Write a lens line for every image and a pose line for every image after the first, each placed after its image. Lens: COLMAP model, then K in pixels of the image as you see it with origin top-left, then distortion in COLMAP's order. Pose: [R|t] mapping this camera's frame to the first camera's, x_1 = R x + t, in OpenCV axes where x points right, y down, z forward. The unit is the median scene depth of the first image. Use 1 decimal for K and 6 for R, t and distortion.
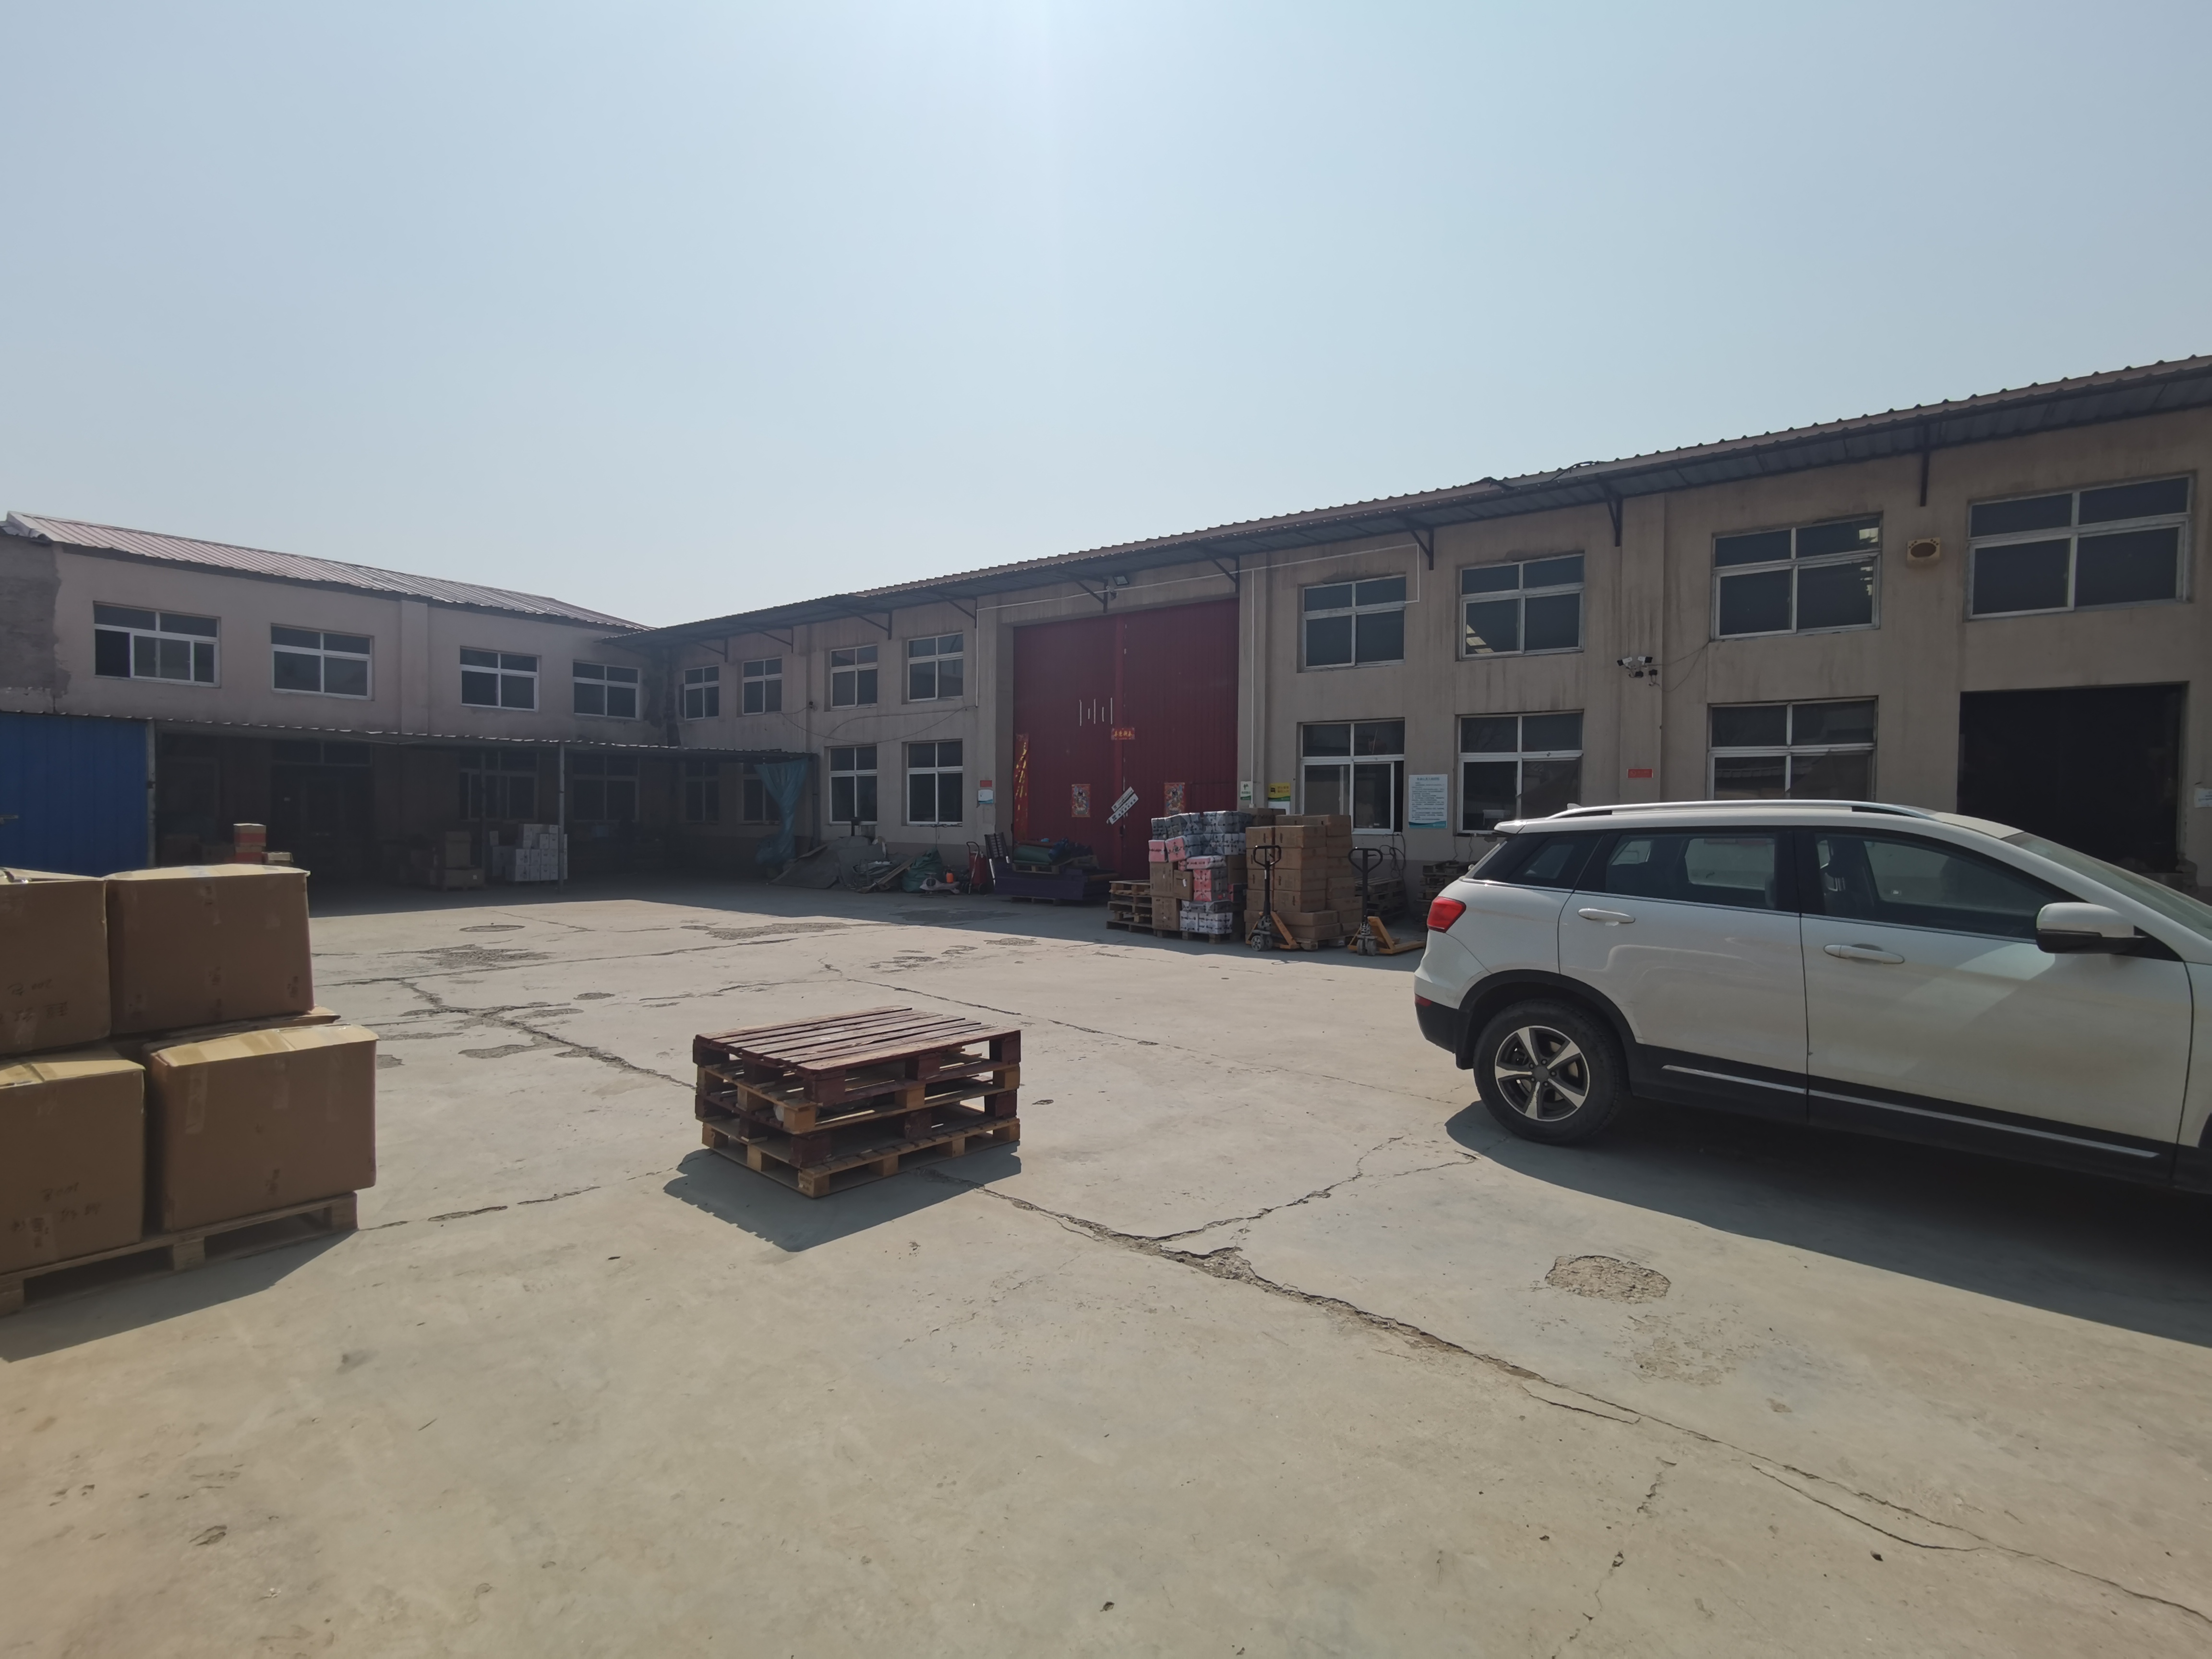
lens RADIAL K [[1066.5, 0, 1097.8], [0, 1066.5, 838.6], [0, 0, 1]] dist [-0.023352, 0.029320]
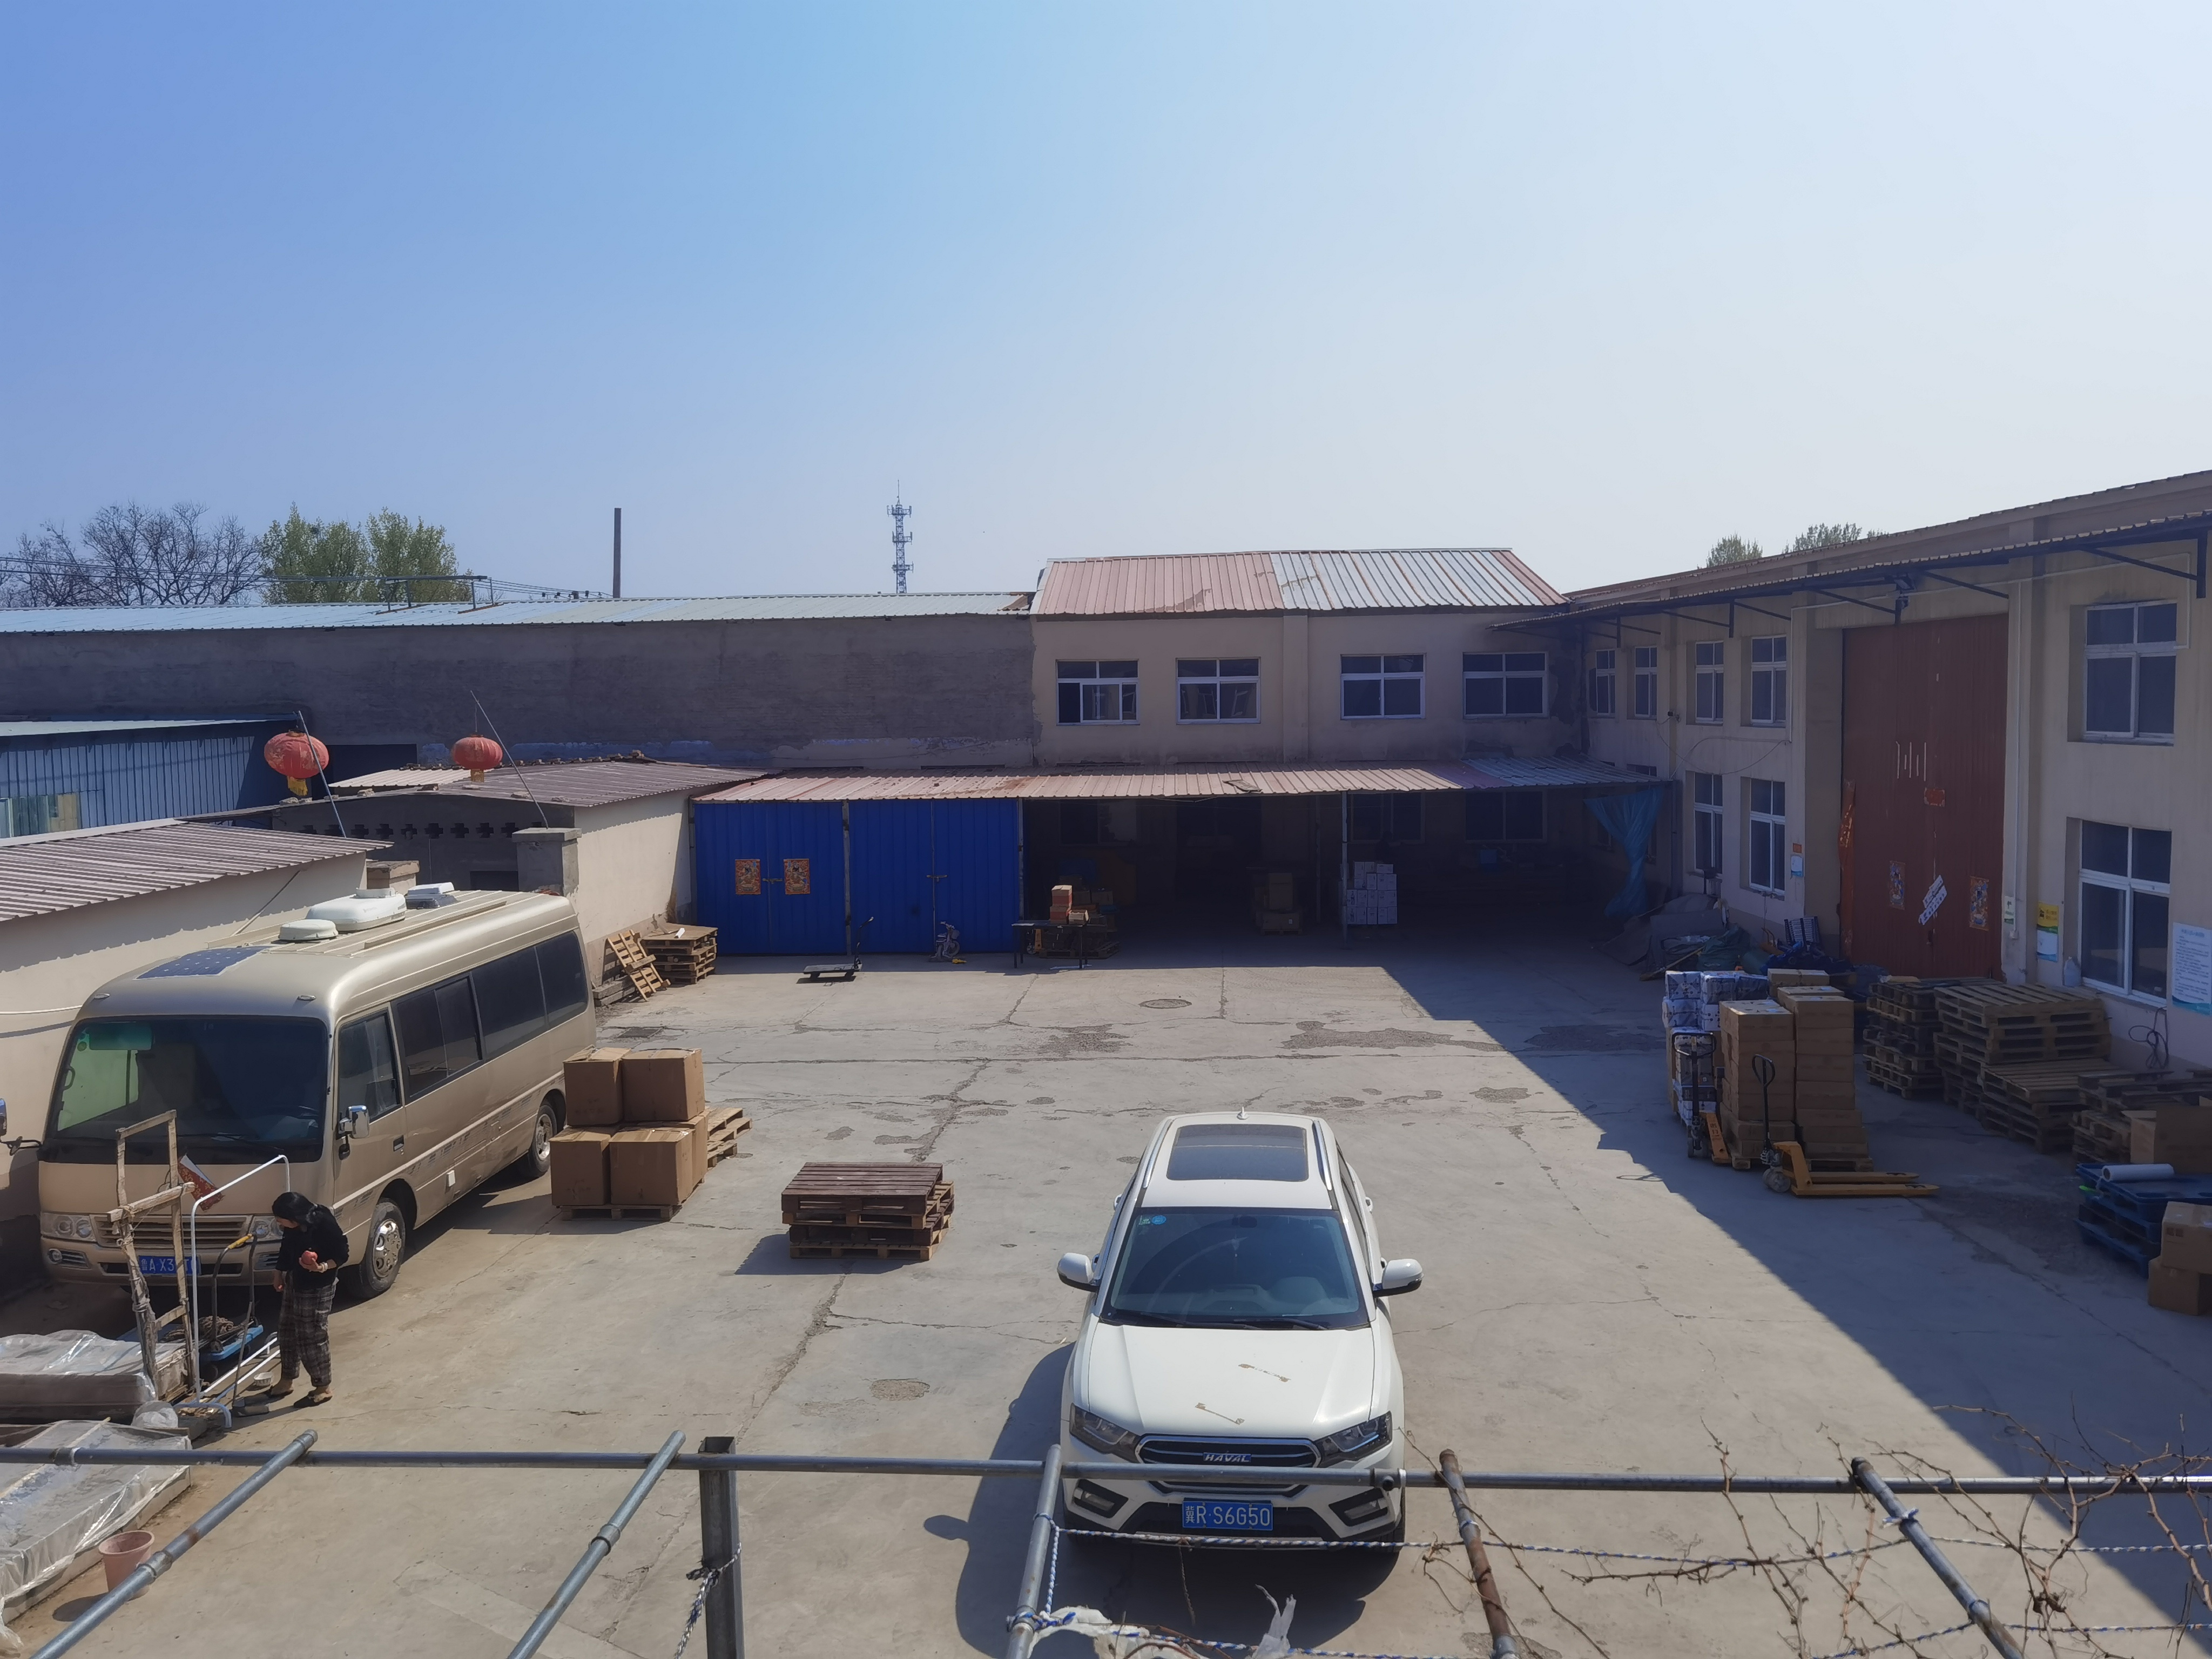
lens RADIAL K [[1750.7, 0, 1106.0], [0, 1750.7, 829.5], [0, 0, 1]] dist [0.012003, 0.002300]
pose [[0.604003, 0.043228, -0.795809, 0.587105], [0.005984, 0.998254, 0.058766, -0.143119], [0.796960, -0.040257, 0.602689, -0.104124]]
